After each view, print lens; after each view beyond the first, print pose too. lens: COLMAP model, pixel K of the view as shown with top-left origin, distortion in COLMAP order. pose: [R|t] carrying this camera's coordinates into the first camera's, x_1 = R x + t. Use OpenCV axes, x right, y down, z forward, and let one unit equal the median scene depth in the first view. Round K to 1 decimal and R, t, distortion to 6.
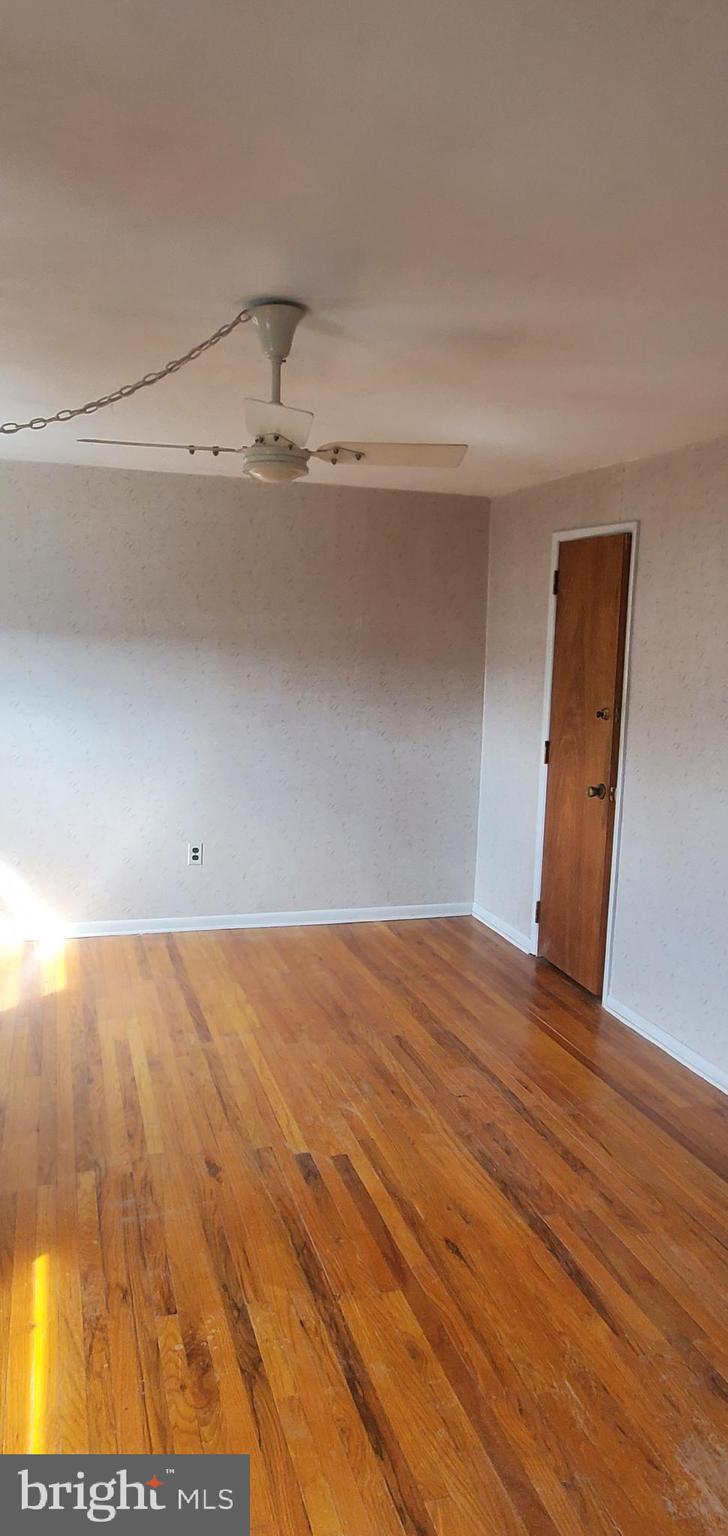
lens RADIAL K [[979.3, 0, 364.0], [0, 979.3, 768.0], [0, 0, 1]] dist [-0.001427, -0.001860]
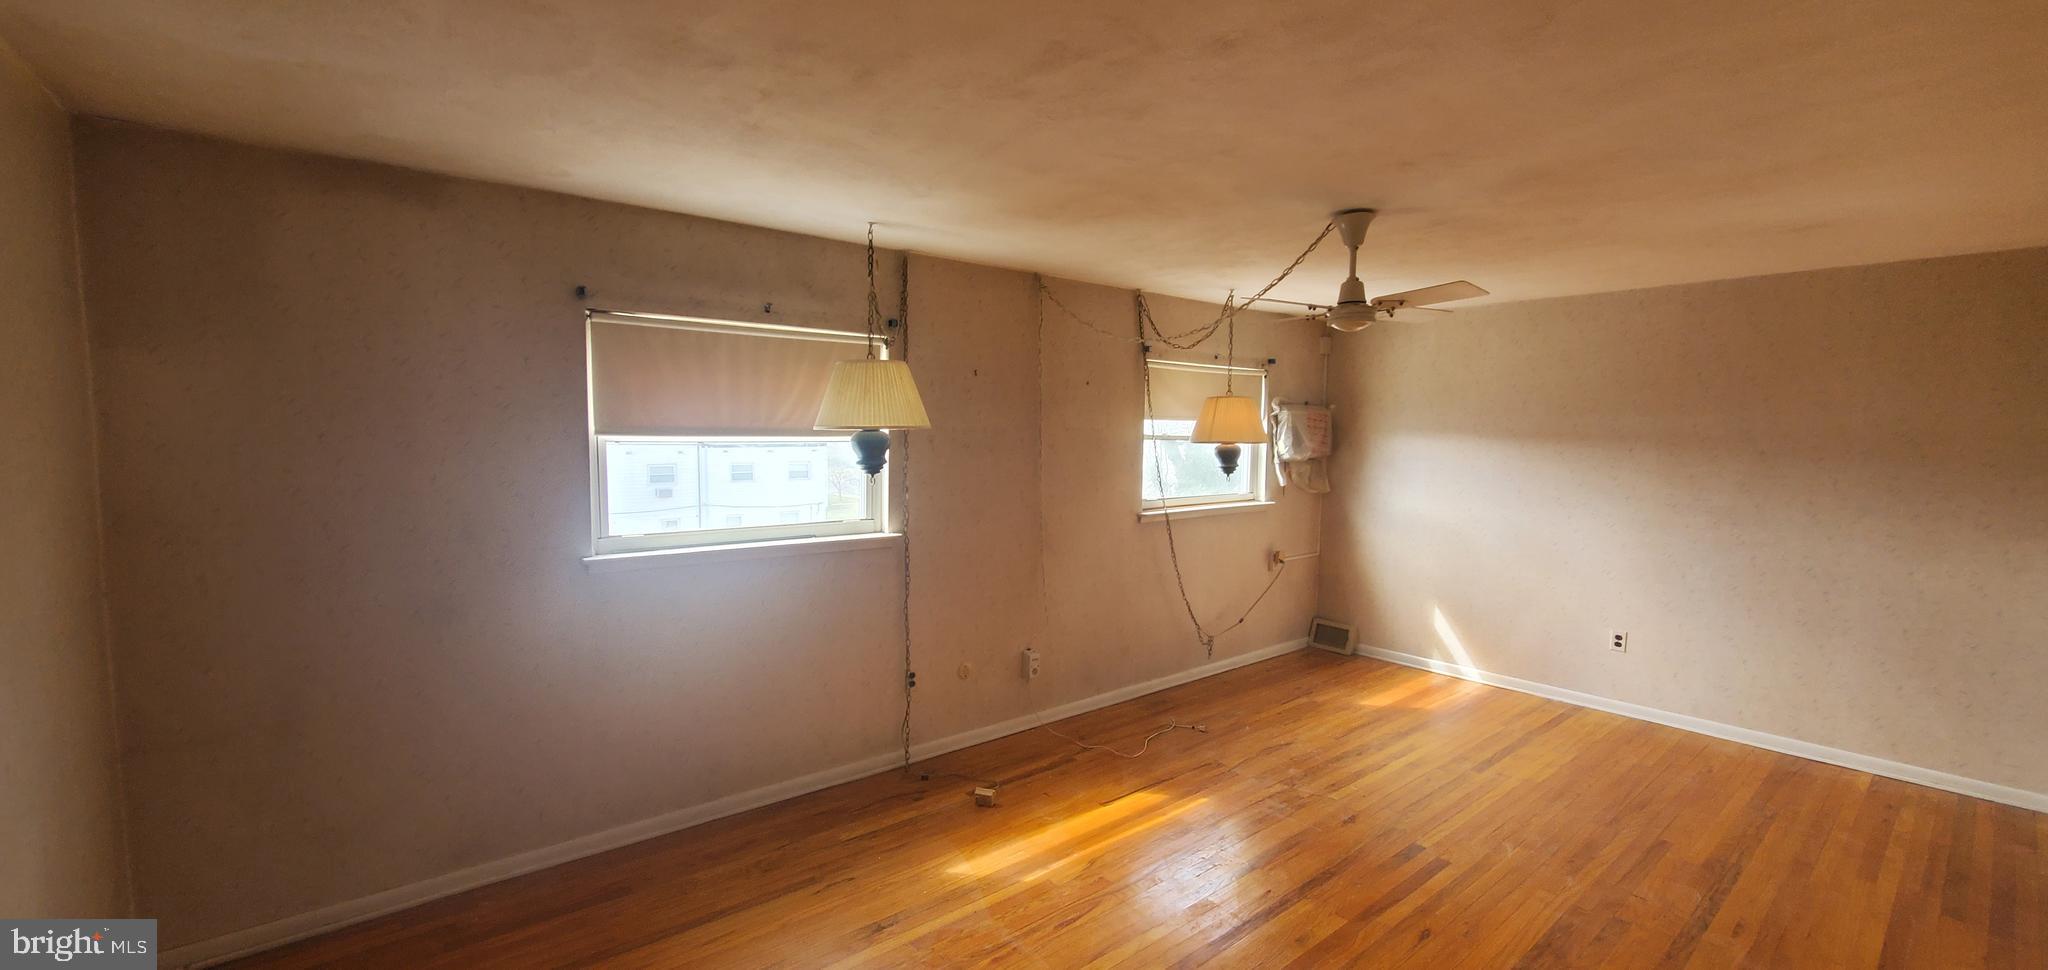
lens RADIAL K [[818.4, 0, 1016.7], [0, 818.4, 501.6], [0, 0, 1]] dist [0.000452, -0.003073]
pose [[0.377751, 0.058178, -0.924078, 0.534000], [-0.117060, 0.993017, 0.014665, 0.001338], [0.918478, 0.102633, 0.381924, 0.062228]]
